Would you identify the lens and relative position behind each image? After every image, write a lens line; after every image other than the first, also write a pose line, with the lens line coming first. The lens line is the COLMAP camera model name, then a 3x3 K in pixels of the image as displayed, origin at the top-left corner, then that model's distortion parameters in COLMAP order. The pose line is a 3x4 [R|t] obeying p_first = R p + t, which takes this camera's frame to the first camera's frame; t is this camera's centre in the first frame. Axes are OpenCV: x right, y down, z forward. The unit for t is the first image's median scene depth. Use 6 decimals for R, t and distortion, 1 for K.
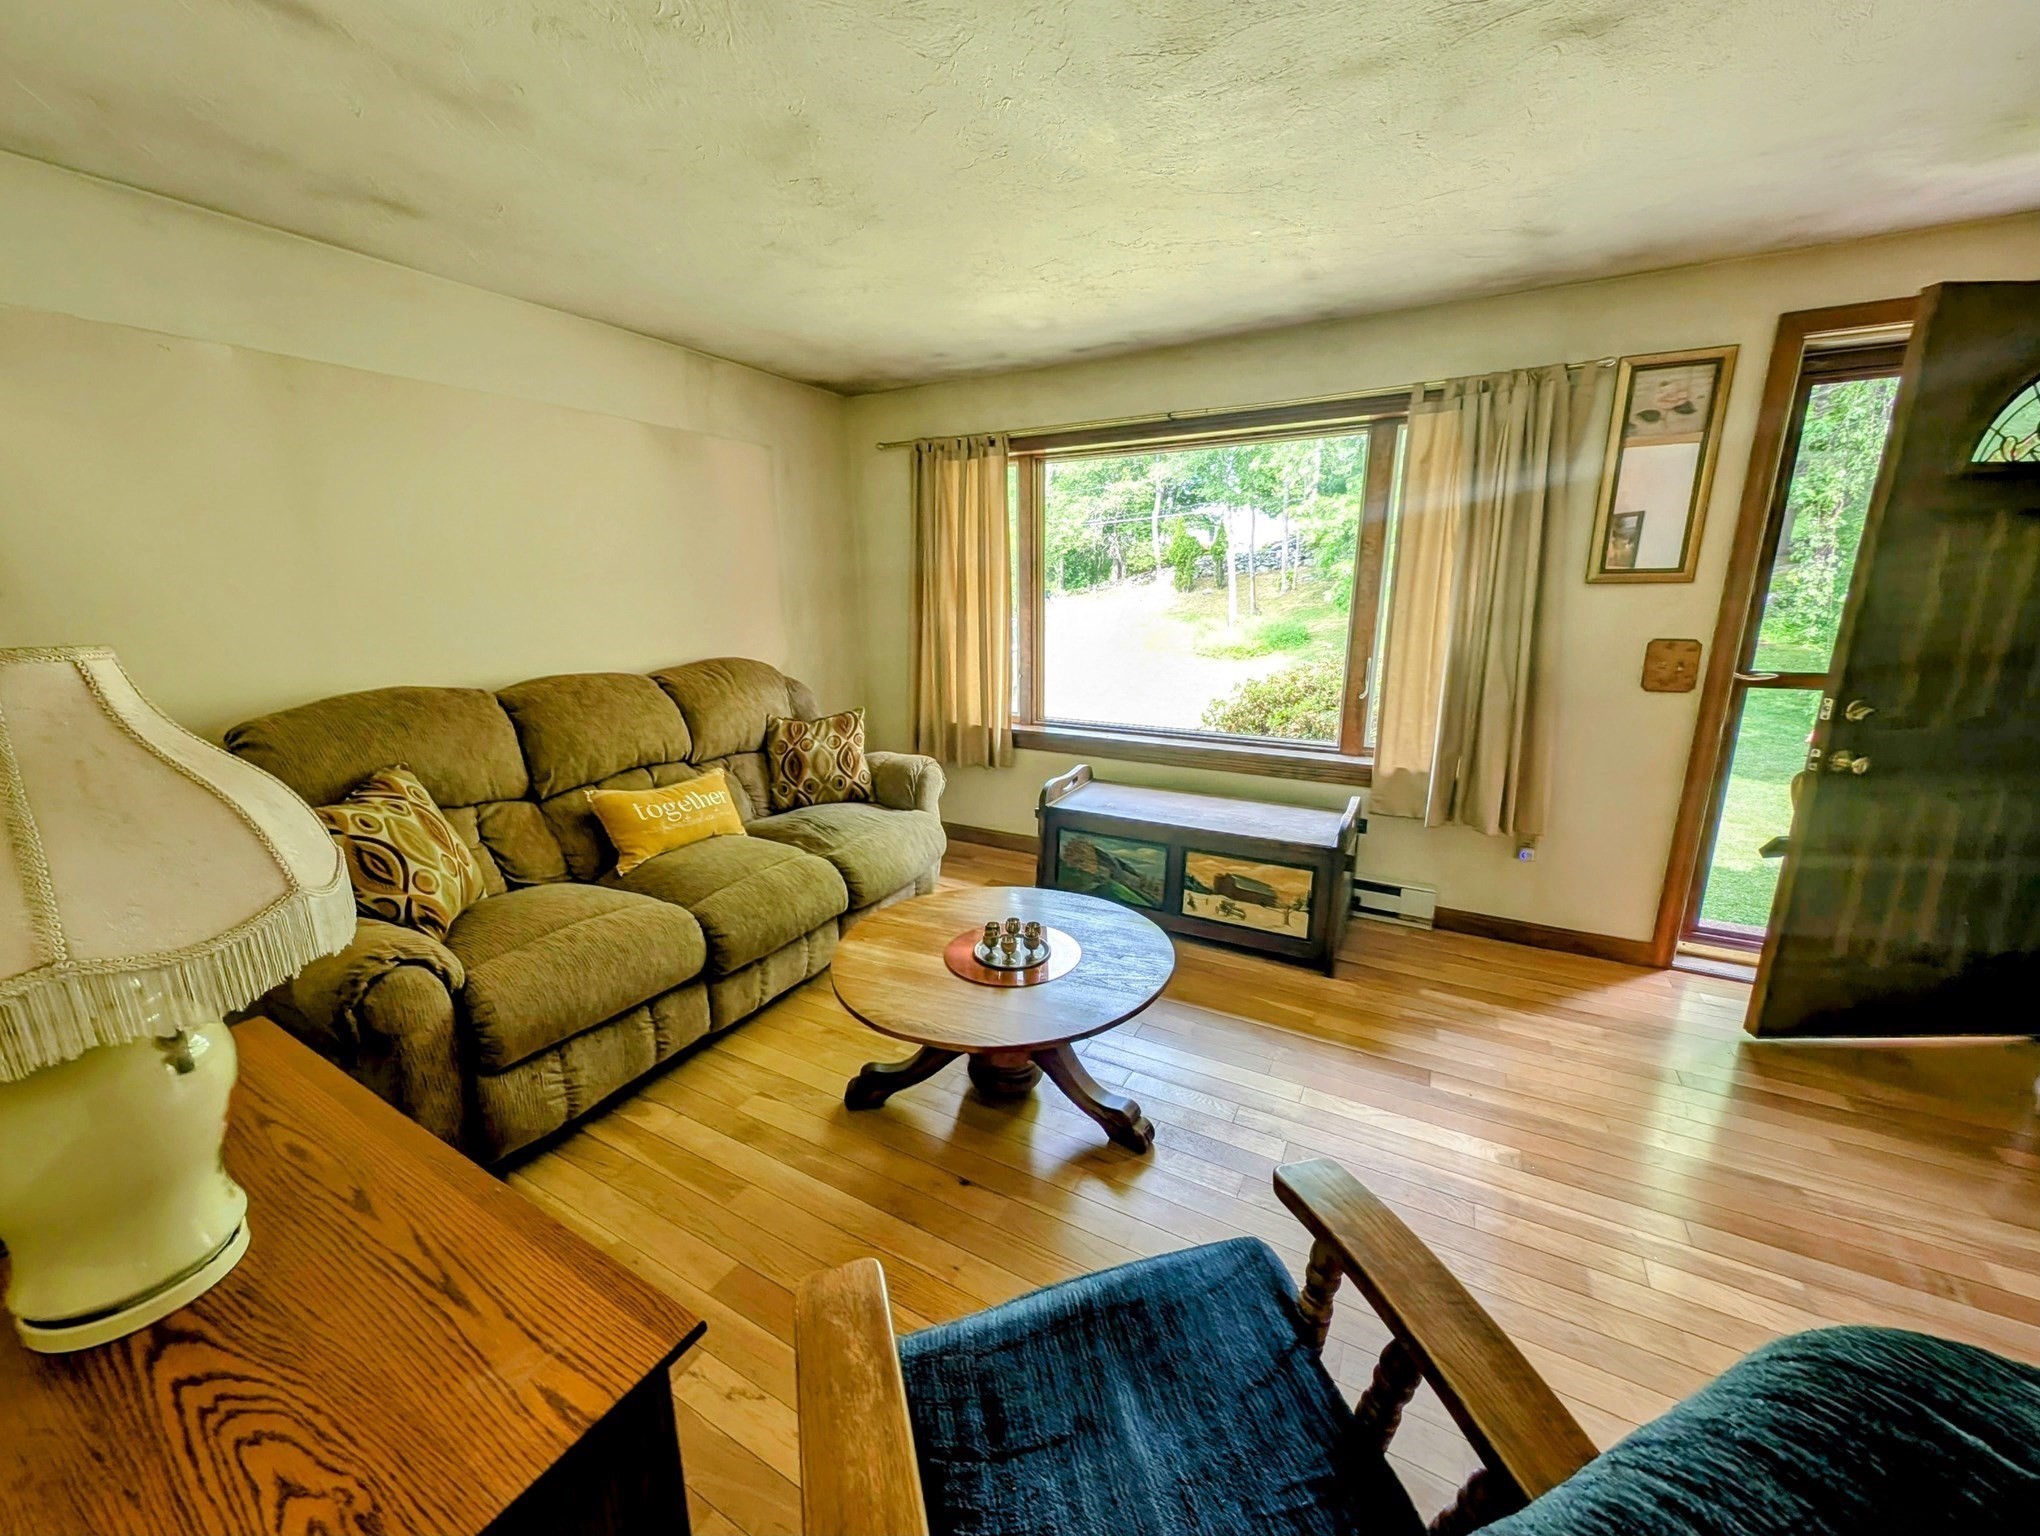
lens RADIAL K [[768.1, 0, 1015.8], [0, 768.1, 770.0], [0, 0, 1]] dist [-0.002393, -0.000405]
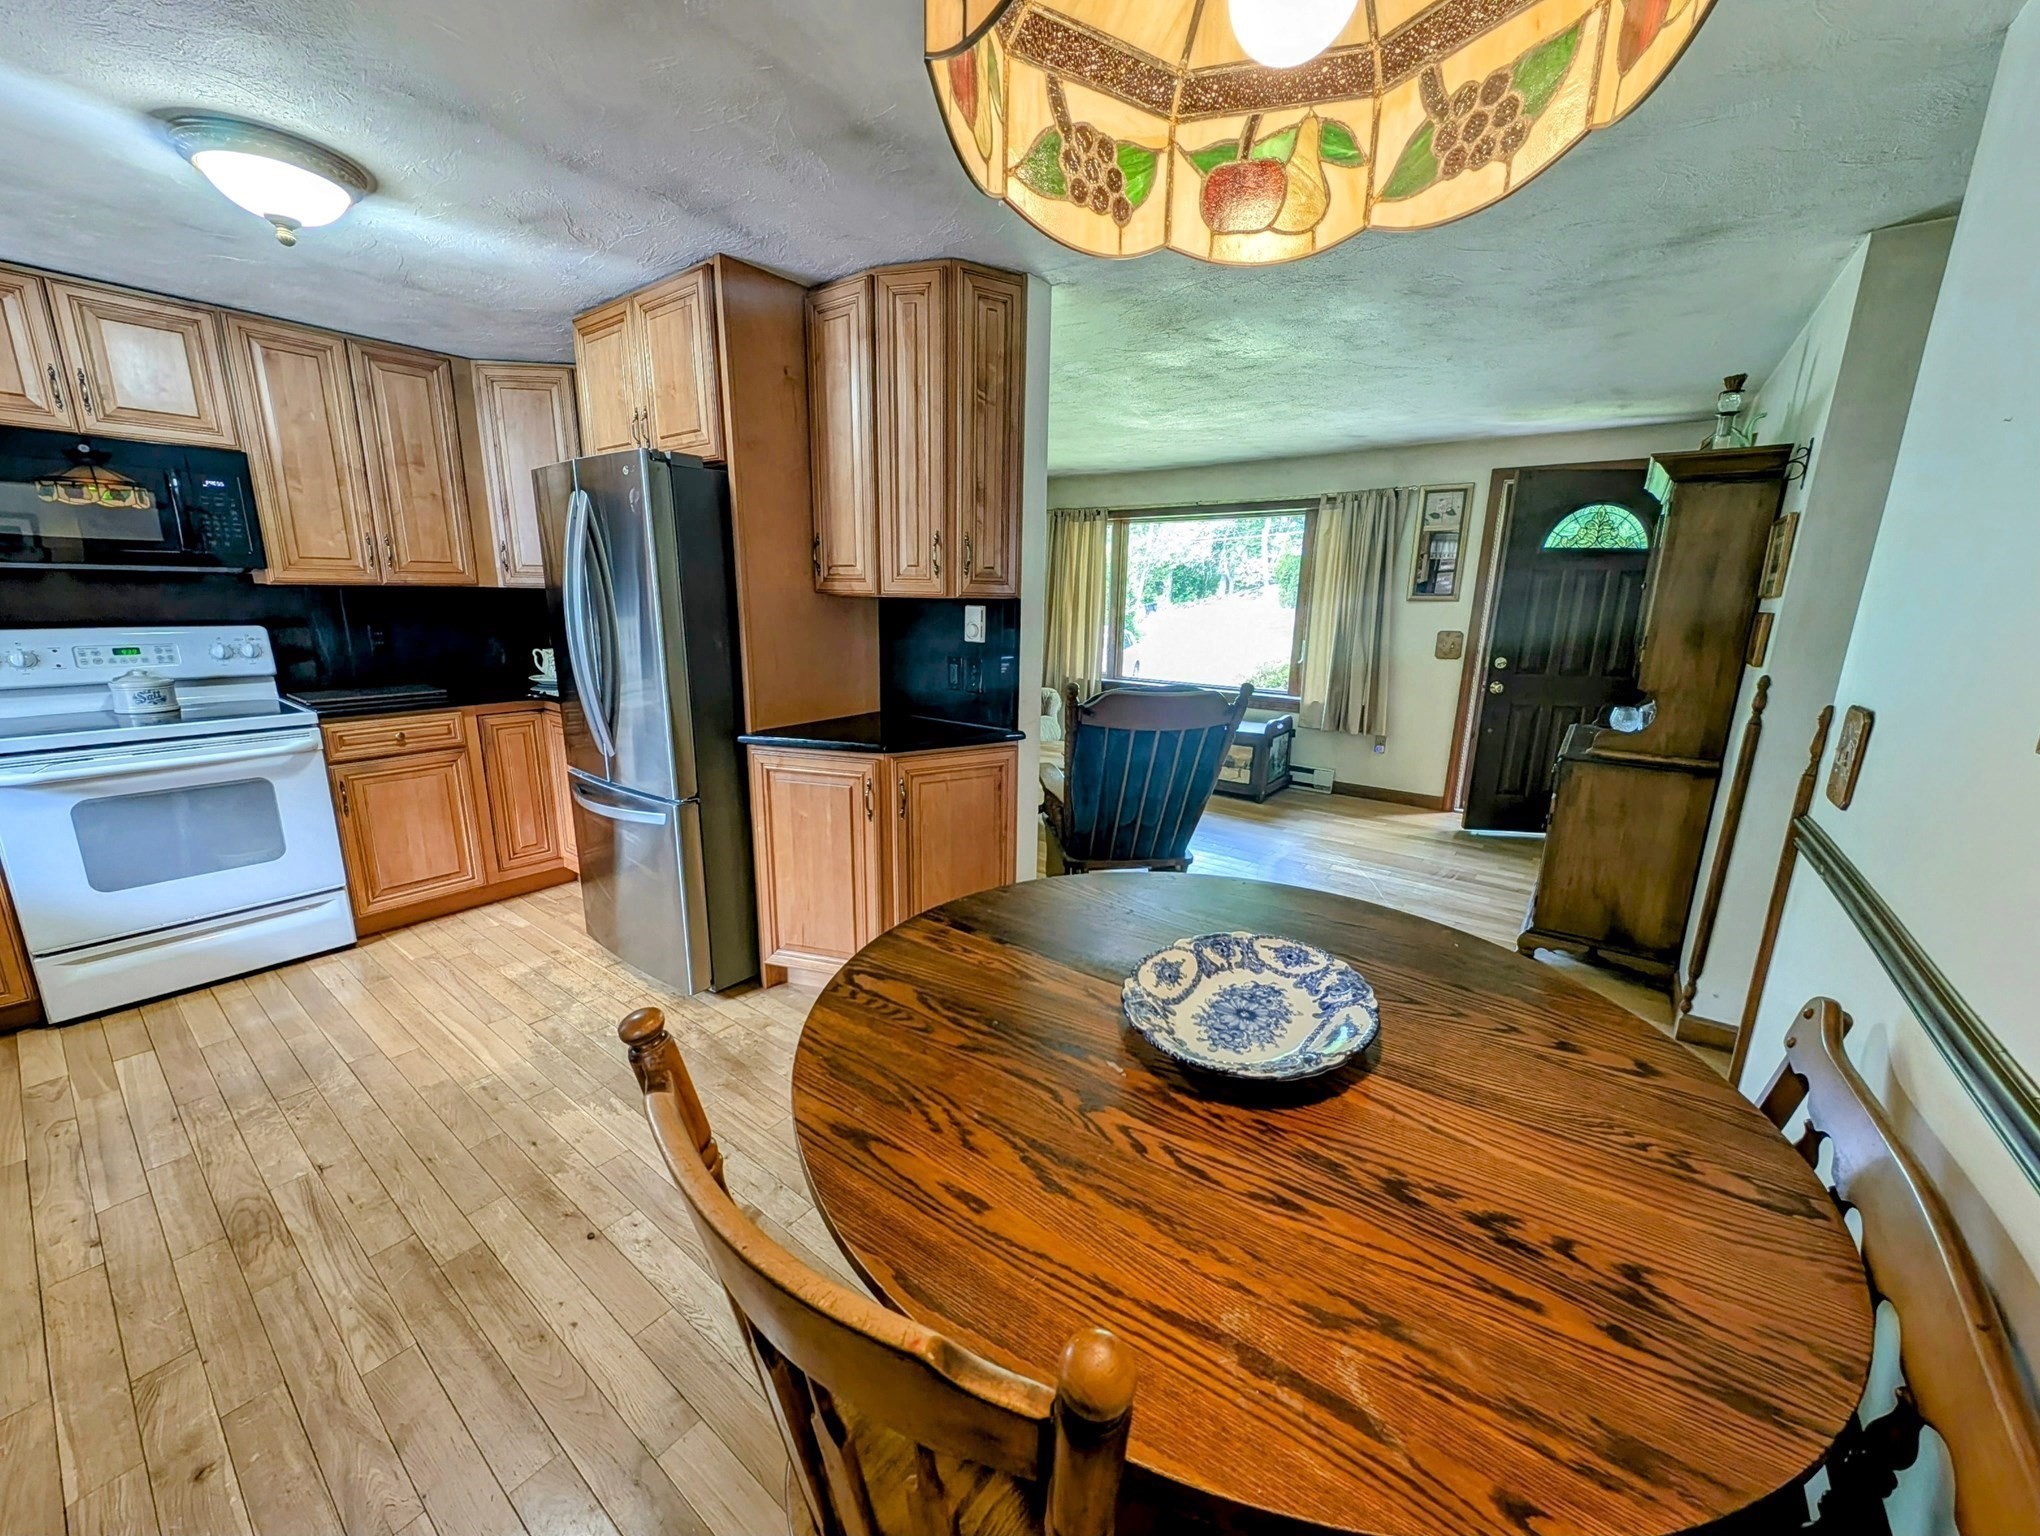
lens RADIAL K [[768.1, 0, 1018.6], [0, 768.1, 767.8], [0, 0, 1]] dist [-0.002393, -0.000405]
pose [[0.990072, 0.051033, -0.130967, 0.046024], [-0.053268, 0.998487, -0.013622, 0.176088], [0.130074, 0.020463, 0.991293, -0.715269]]
